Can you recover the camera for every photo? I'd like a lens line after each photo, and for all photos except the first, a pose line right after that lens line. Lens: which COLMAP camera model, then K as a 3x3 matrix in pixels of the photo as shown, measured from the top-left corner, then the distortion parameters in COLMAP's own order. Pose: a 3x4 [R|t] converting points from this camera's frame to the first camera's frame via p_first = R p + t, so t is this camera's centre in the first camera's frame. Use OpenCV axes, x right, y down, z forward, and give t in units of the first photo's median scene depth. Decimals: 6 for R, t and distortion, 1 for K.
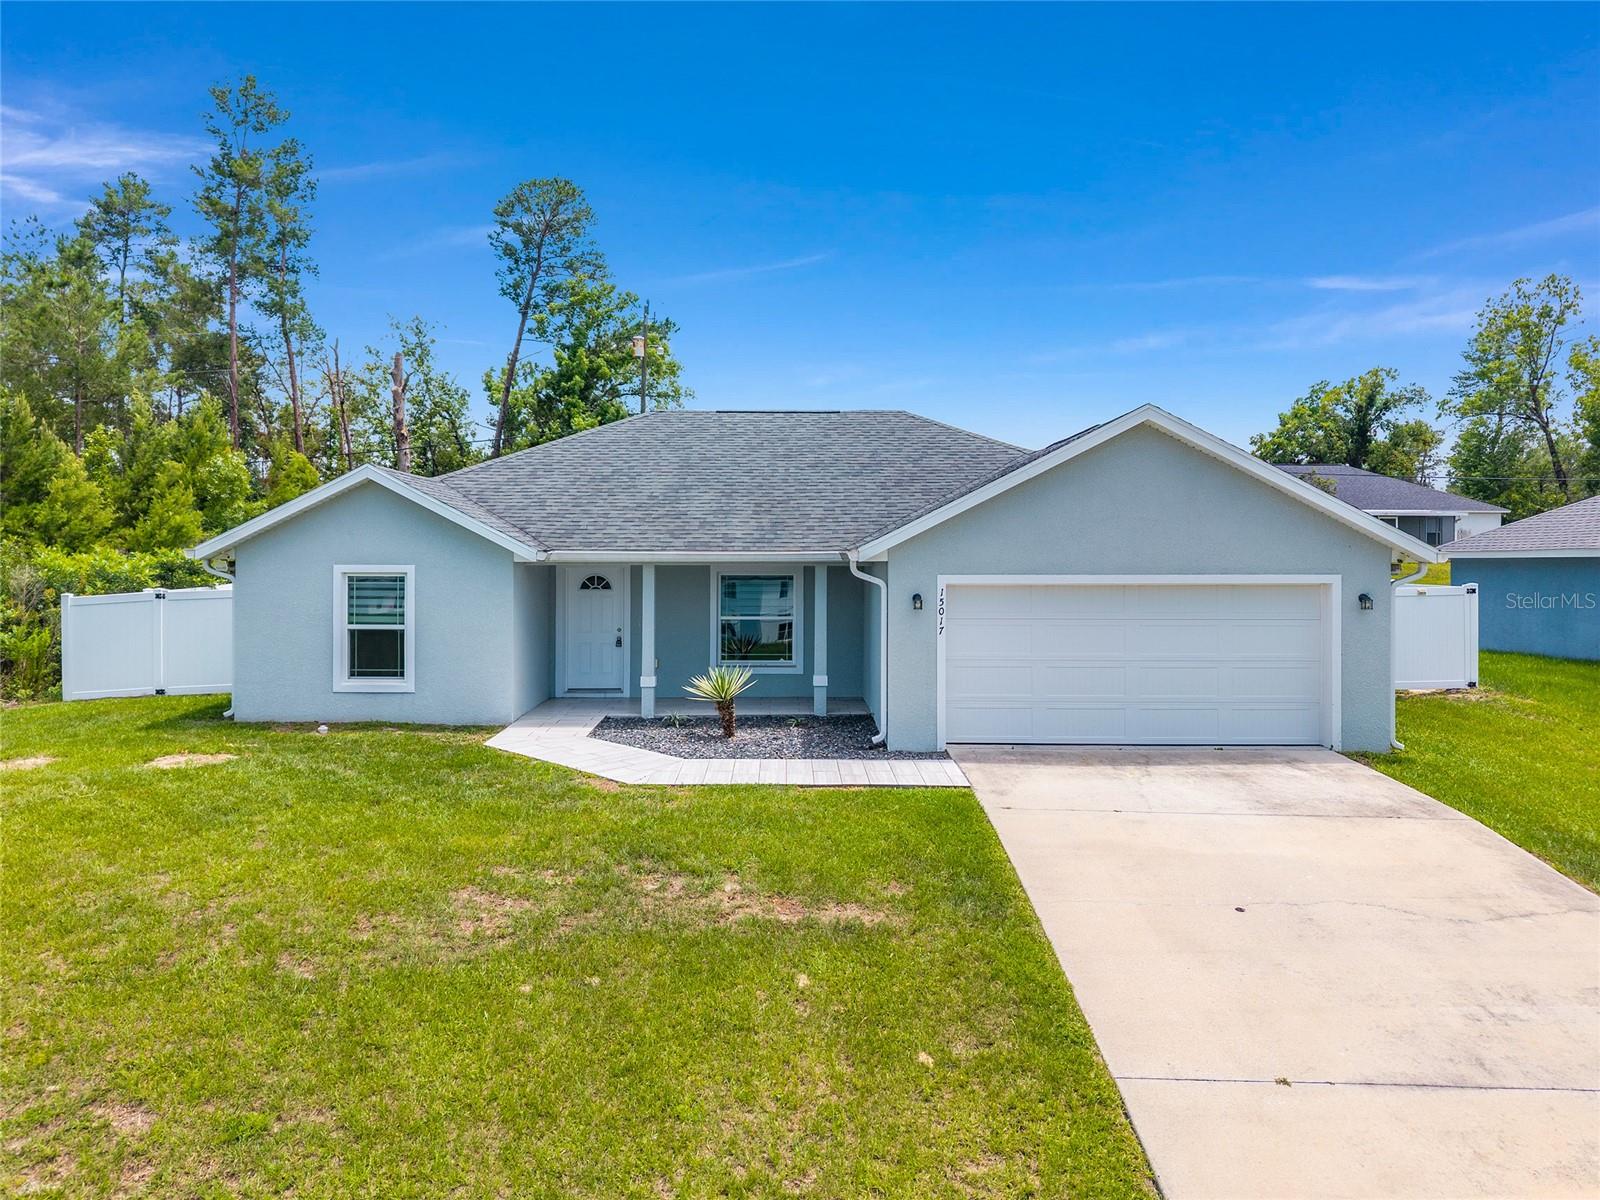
lens RADIAL K [[1096.4, 0, 789.3], [0, 1096.4, 526.3], [0, 0, 1]] dist [0.005663, 0.001173]
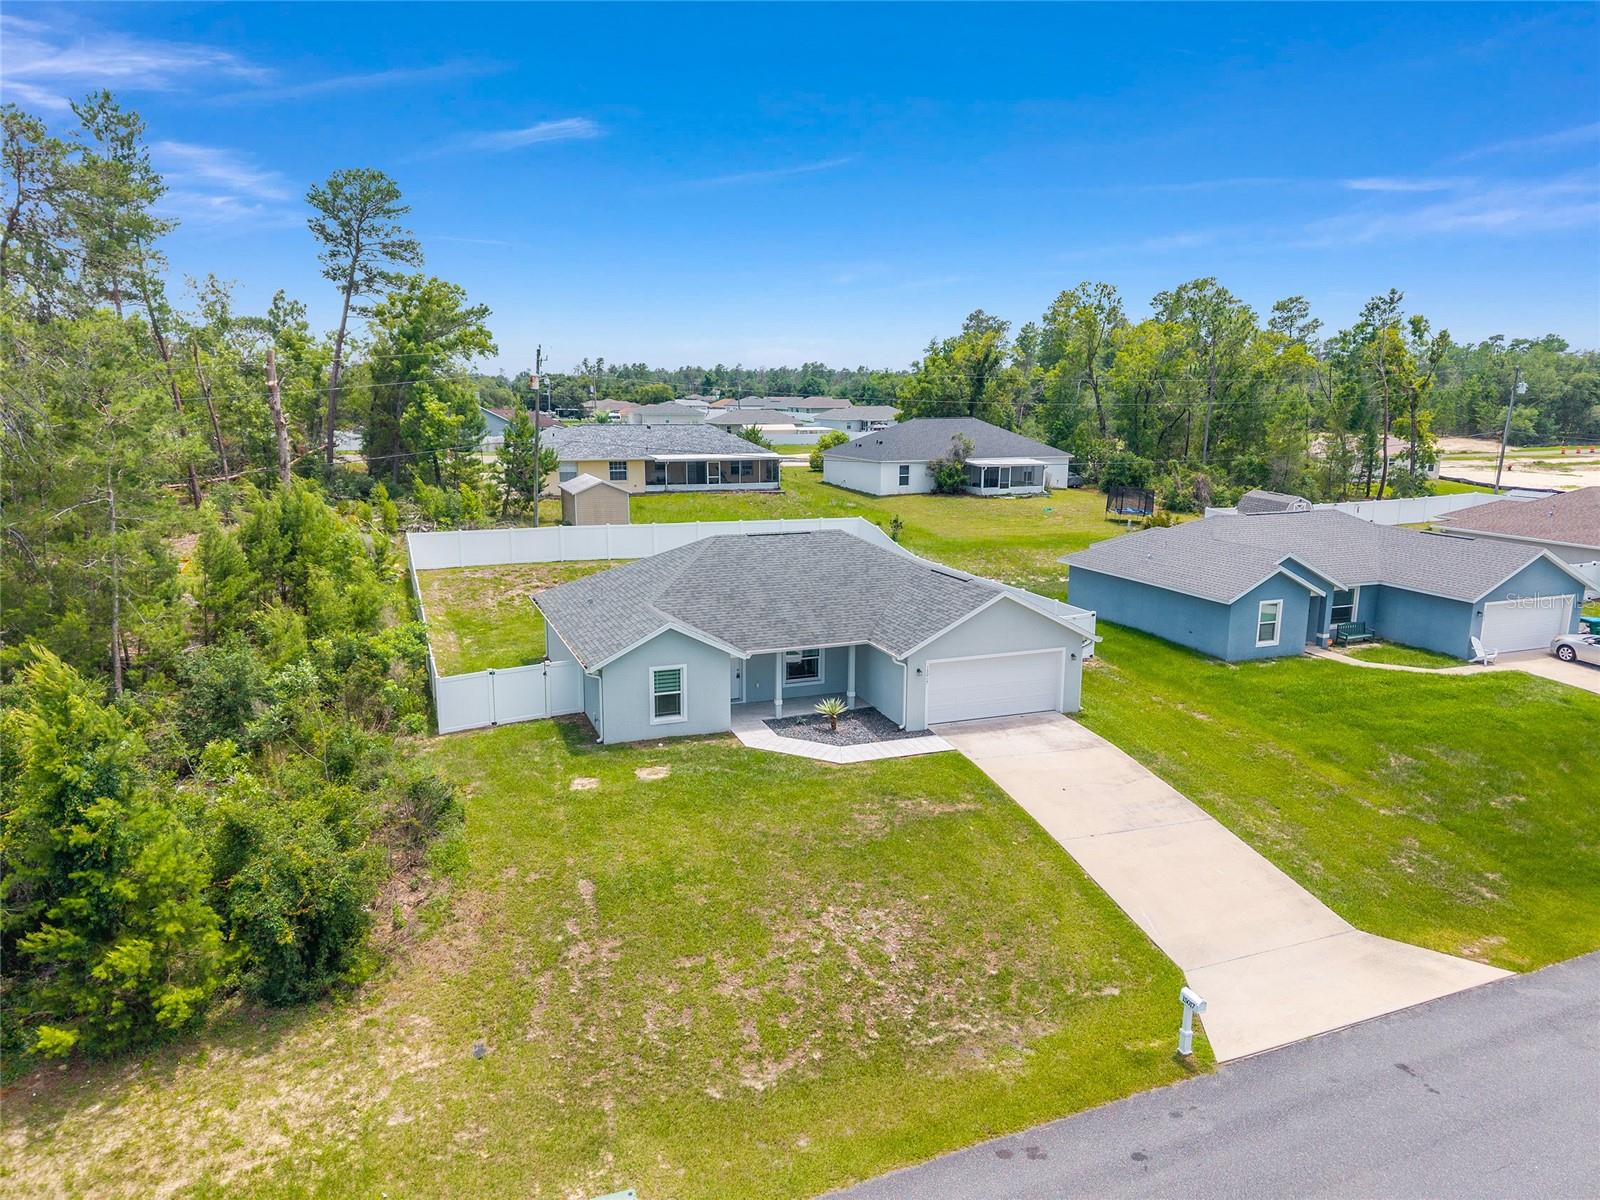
lens RADIAL K [[1059.9, 0, 788.6], [0, 1059.9, 605.6], [0, 0, 1]] dist [0.048642, -0.055620]
pose [[0.937047, -0.070422, 0.342029, -0.764957], [-0.010623, 0.973253, 0.229491, -0.493969], [-0.349042, -0.218677, 0.911235, -0.819855]]
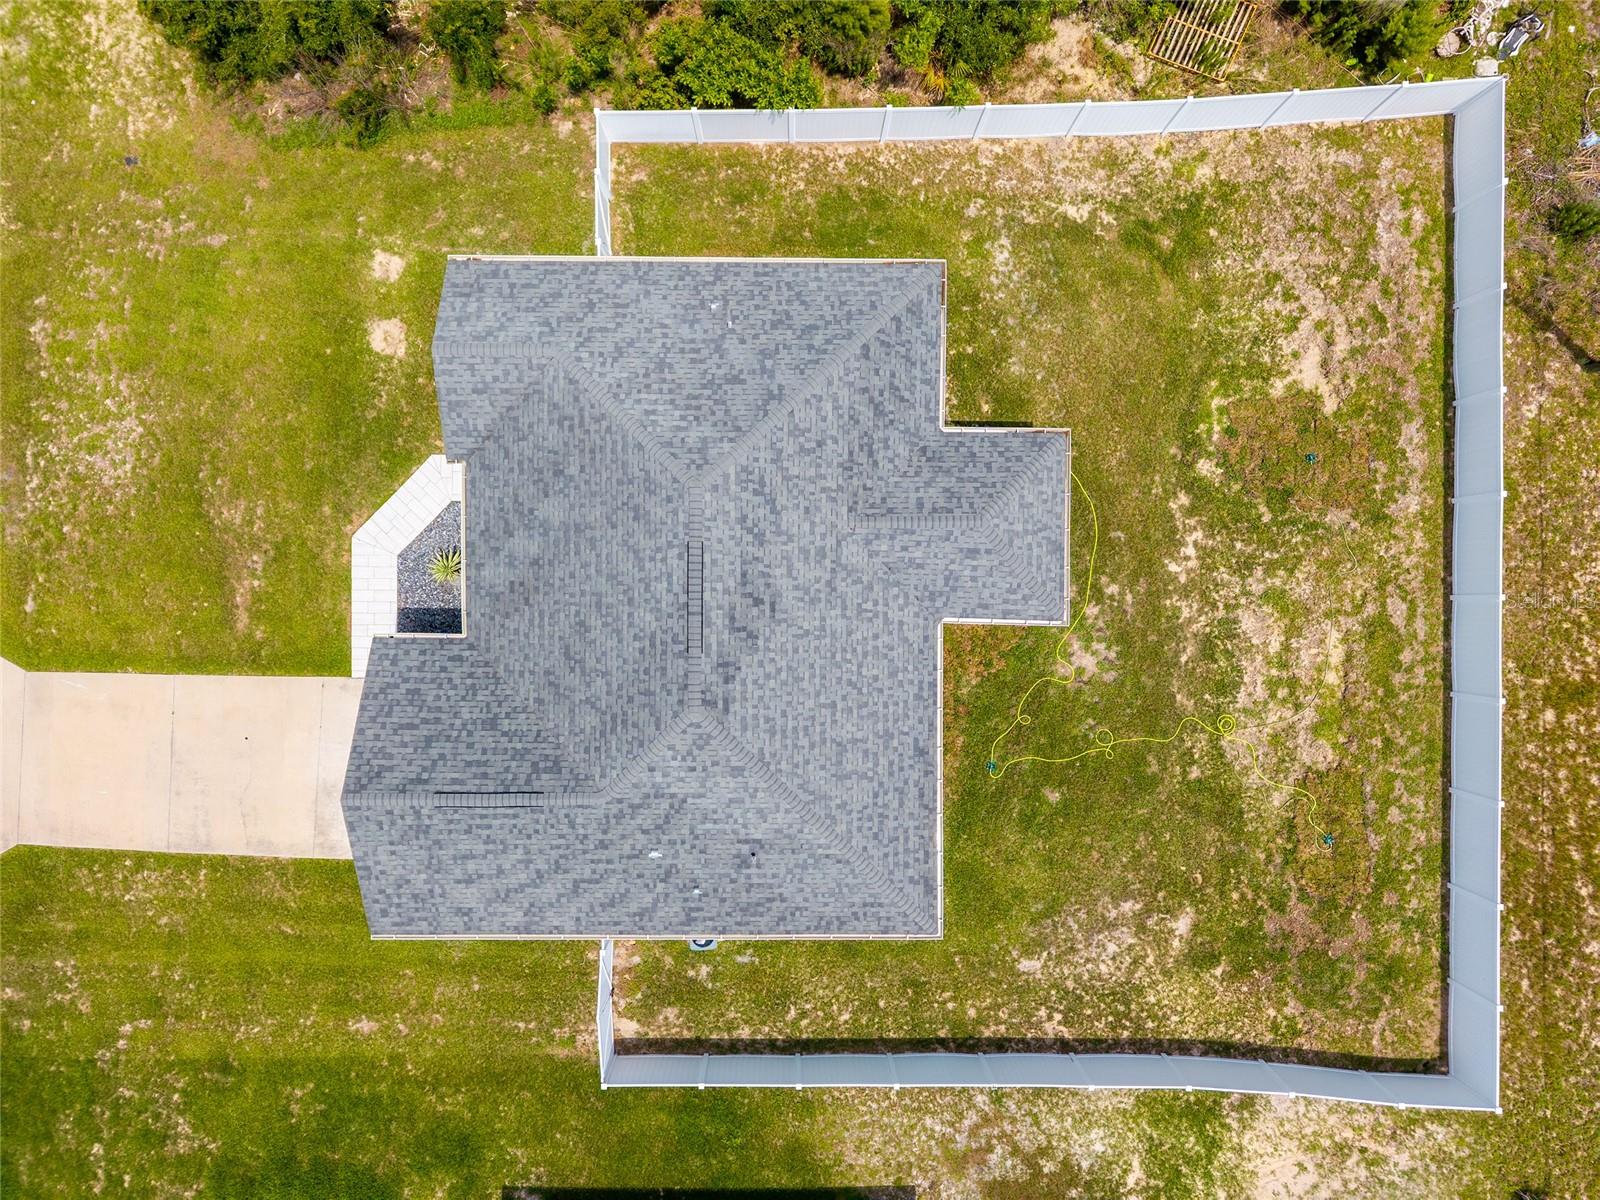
lens RADIAL K [[1076.5, 0, 786.5], [0, 1076.5, 595.2], [0, 0, 1]] dist [0.033008, -0.036201]
pose [[-0.011687, 0.999922, 0.004308, -0.027272], [0.025493, -0.004009, 0.999667, -1.481008], [0.999607, 0.011793, -0.025444, 1.400191]]
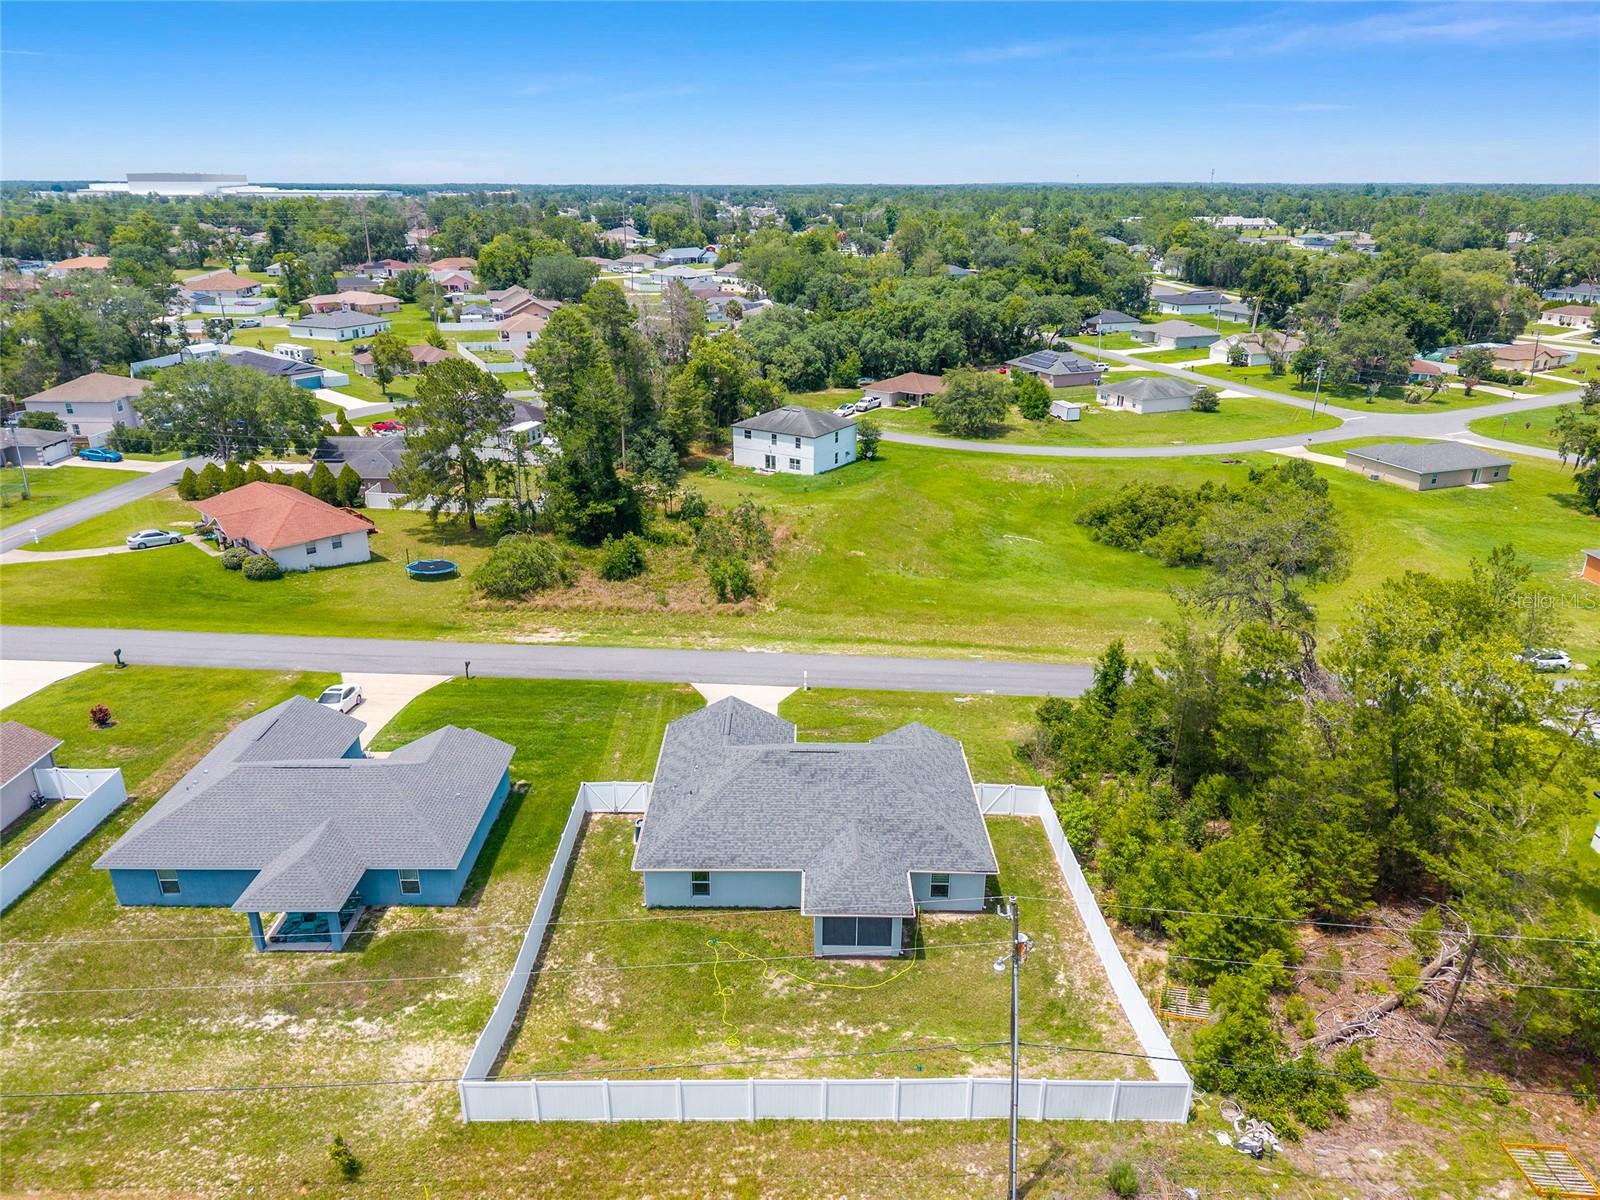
lens RADIAL K [[1059.9, 0, 788.6], [0, 1059.9, 605.6], [0, 0, 1]] dist [0.048642, -0.055620]
pose [[-0.999863, -0.008863, 0.014005, 0.020255], [-0.003634, 0.941677, 0.336499, -1.532638], [-0.016170, 0.336402, -0.941580, 3.945286]]
